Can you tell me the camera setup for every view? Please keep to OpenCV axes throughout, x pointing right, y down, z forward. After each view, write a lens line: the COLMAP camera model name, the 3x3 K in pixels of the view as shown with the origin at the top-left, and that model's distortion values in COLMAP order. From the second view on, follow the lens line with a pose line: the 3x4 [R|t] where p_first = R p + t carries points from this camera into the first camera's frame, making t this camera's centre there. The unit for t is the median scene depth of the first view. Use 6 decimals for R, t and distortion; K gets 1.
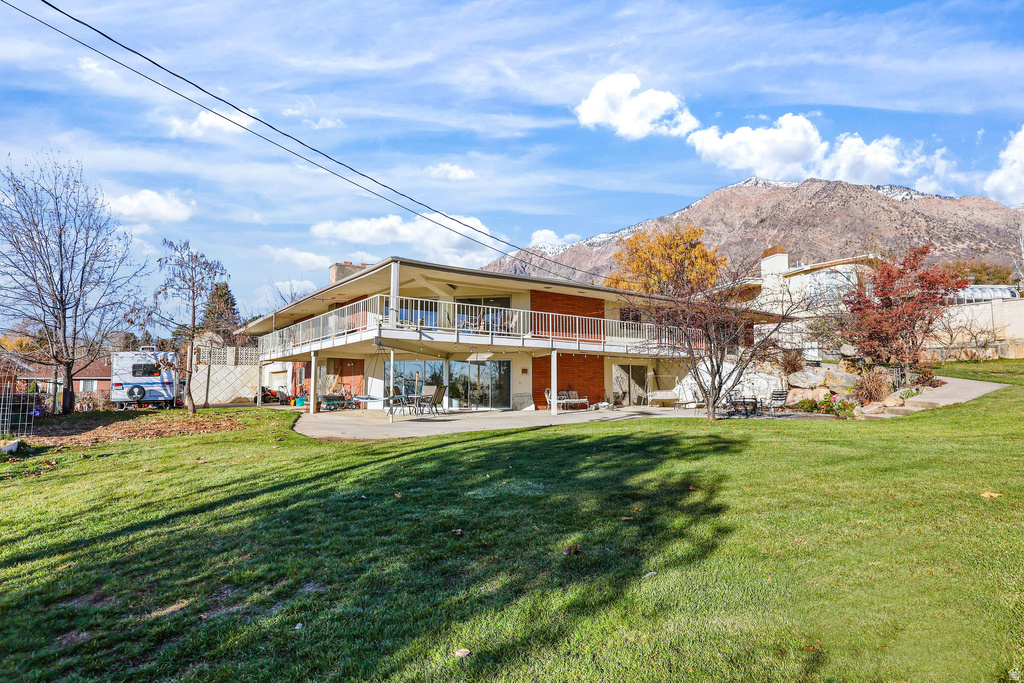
lens RADIAL K [[563.4, 0, 512.0], [0, 563.4, 341.5], [0, 0, 1]] dist [0.000743, 0.000438]
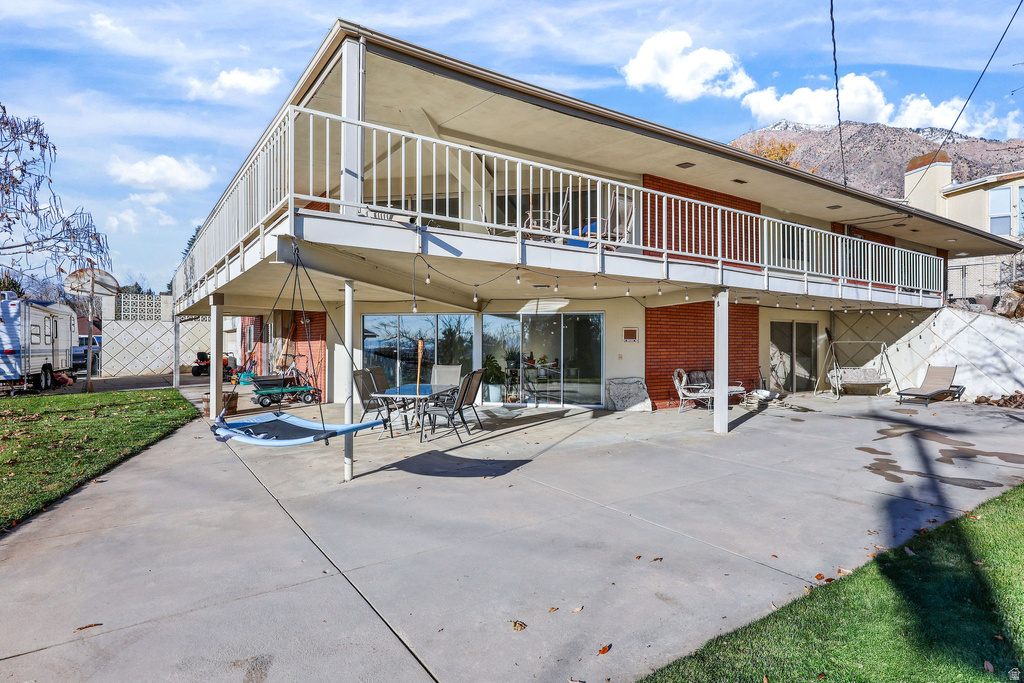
lens RADIAL K [[563.4, 0, 512.0], [0, 563.4, 341.5], [0, 0, 1]] dist [0.000743, 0.000438]
pose [[0.999761, 0.001210, -0.021835, -0.071020], [0.000541, 0.996791, 0.080040, 0.016794], [0.021862, -0.080033, 0.996552, 0.460622]]
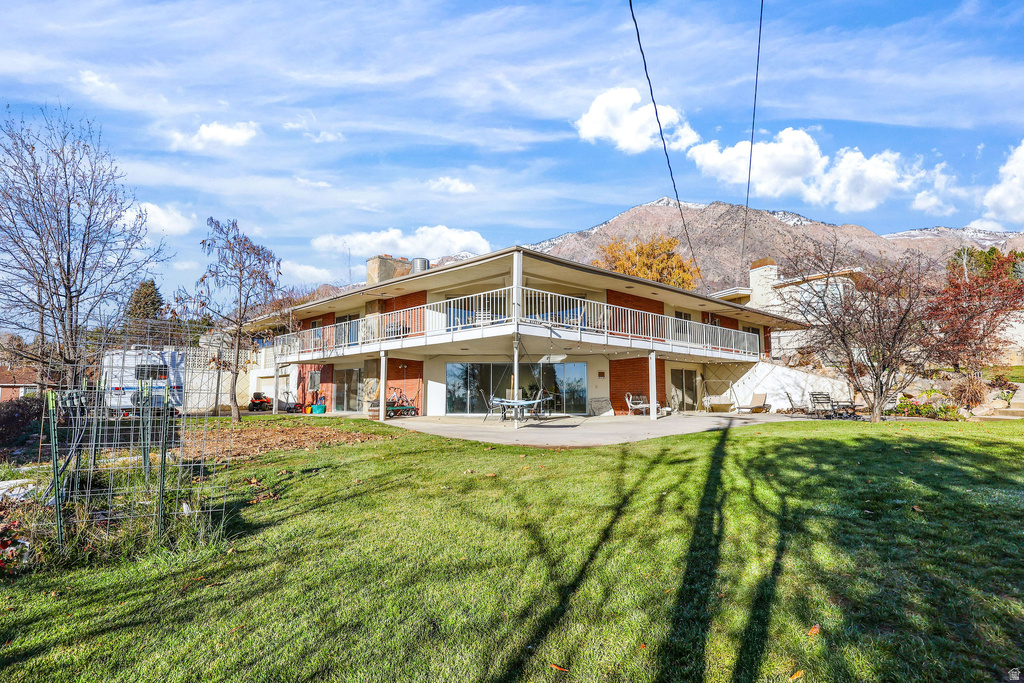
lens RADIAL K [[561.5, 0, 512.0], [0, 561.5, 341.5], [0, 0, 1]] dist [-0.000206, 0.000085]
pose [[0.988446, 0.013401, 0.150982, -0.258115], [-0.010910, 0.999791, -0.017310, 0.014192], [-0.151182, 0.015463, 0.988385, 0.080998]]
